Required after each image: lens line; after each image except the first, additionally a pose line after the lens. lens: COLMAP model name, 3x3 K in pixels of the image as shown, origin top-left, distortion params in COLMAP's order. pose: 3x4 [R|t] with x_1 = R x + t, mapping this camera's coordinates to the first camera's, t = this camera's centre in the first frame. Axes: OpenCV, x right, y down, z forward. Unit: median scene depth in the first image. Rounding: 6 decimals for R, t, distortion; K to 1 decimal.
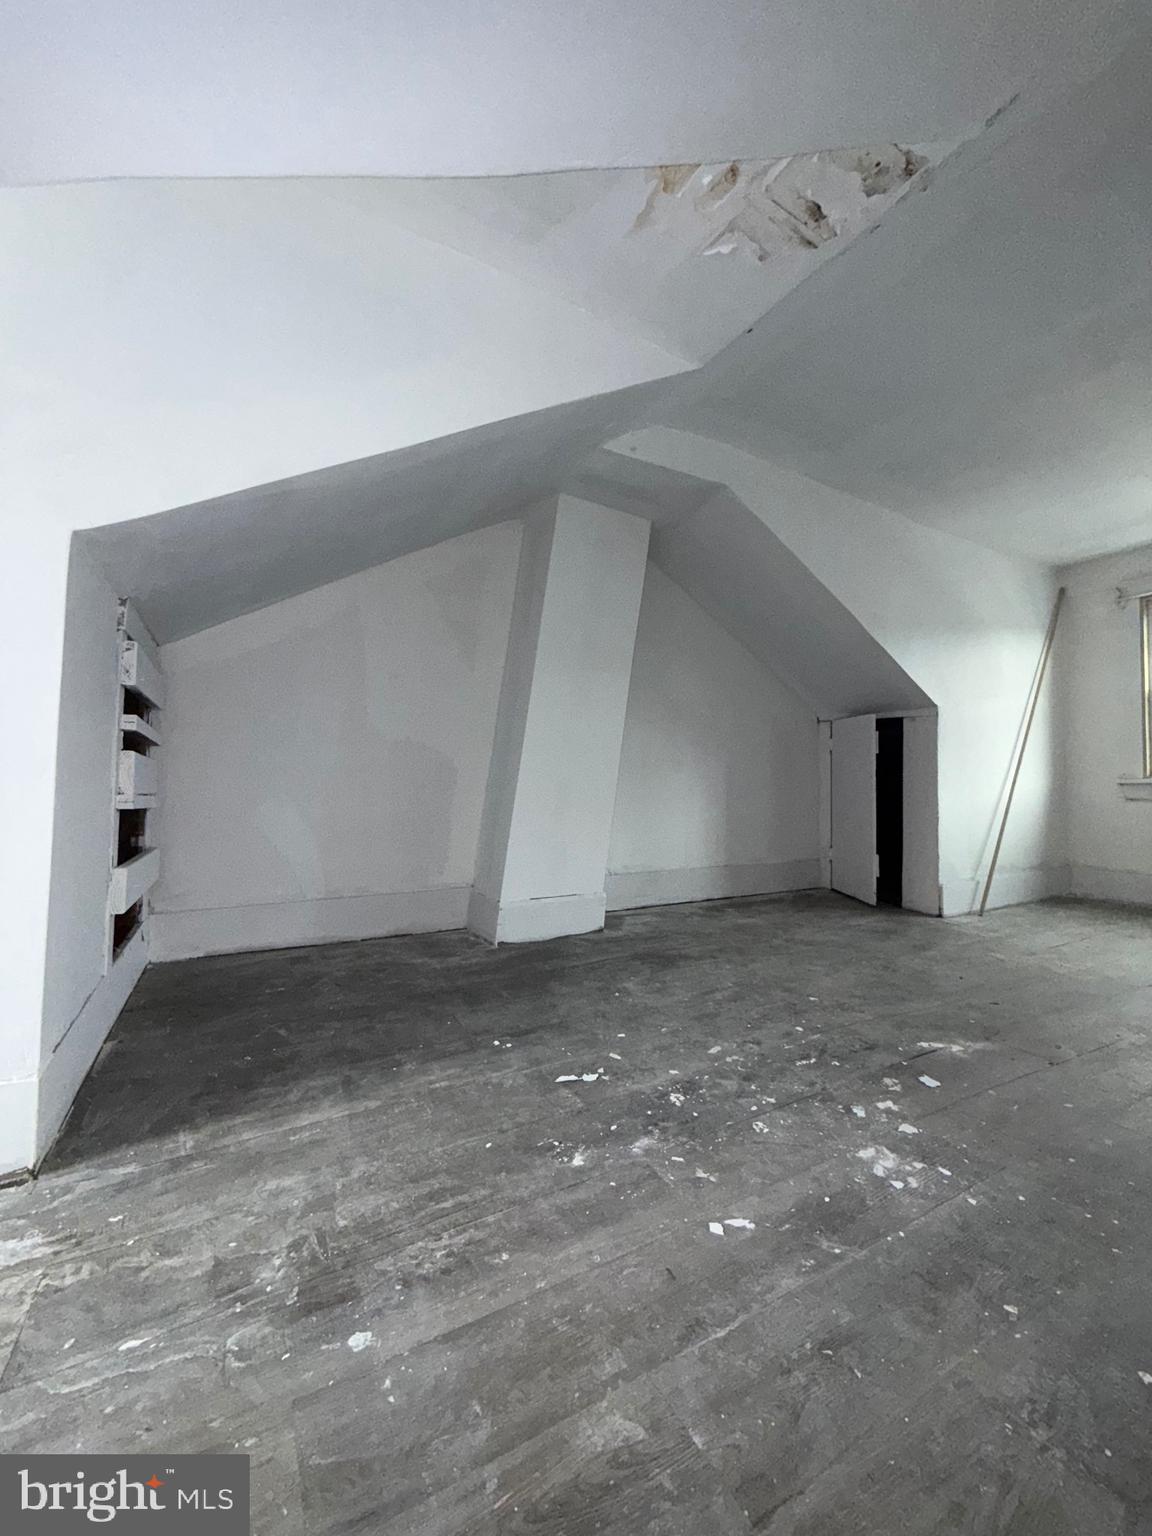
lens RADIAL K [[606.7, 0, 580.0], [0, 606.7, 764.2], [0, 0, 1]] dist [0.001689, 0.000312]
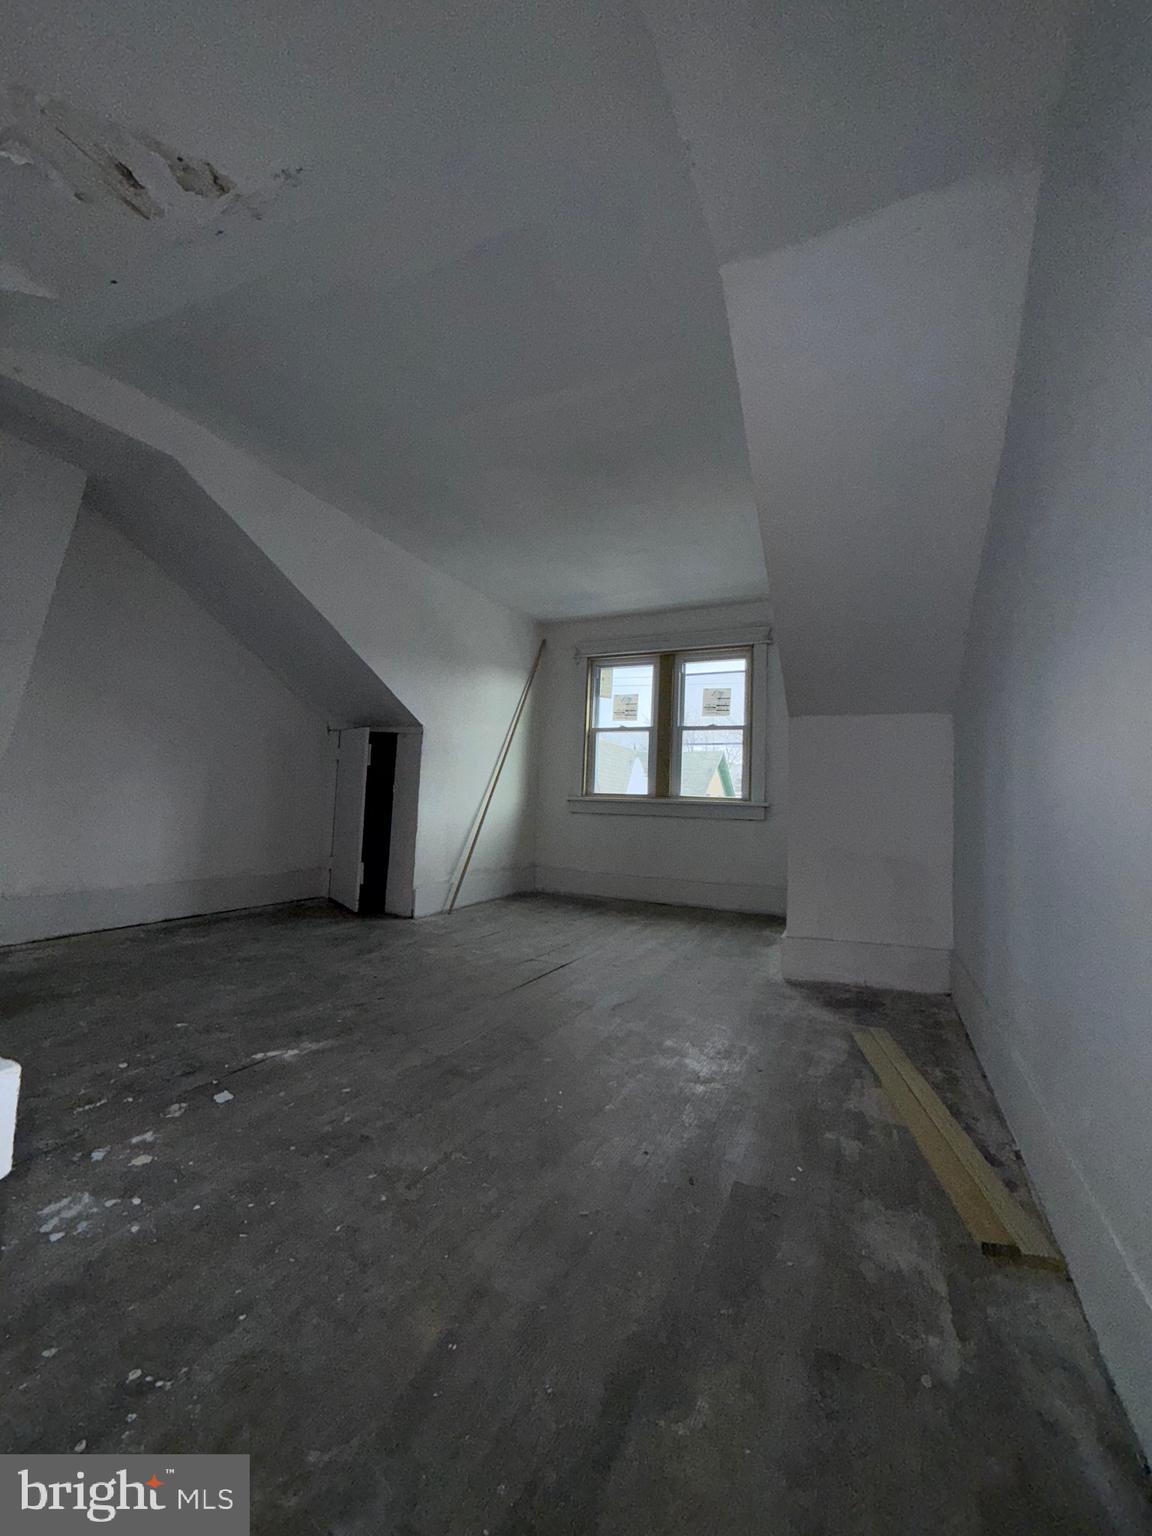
lens RADIAL K [[606.7, 0, 580.0], [0, 606.7, 764.2], [0, 0, 1]] dist [0.001689, 0.000312]
pose [[0.823697, 0.059851, 0.563863, 0.210322], [-0.055056, 0.998157, -0.025523, -0.013805], [-0.564351, -0.010021, 0.825474, -0.067758]]
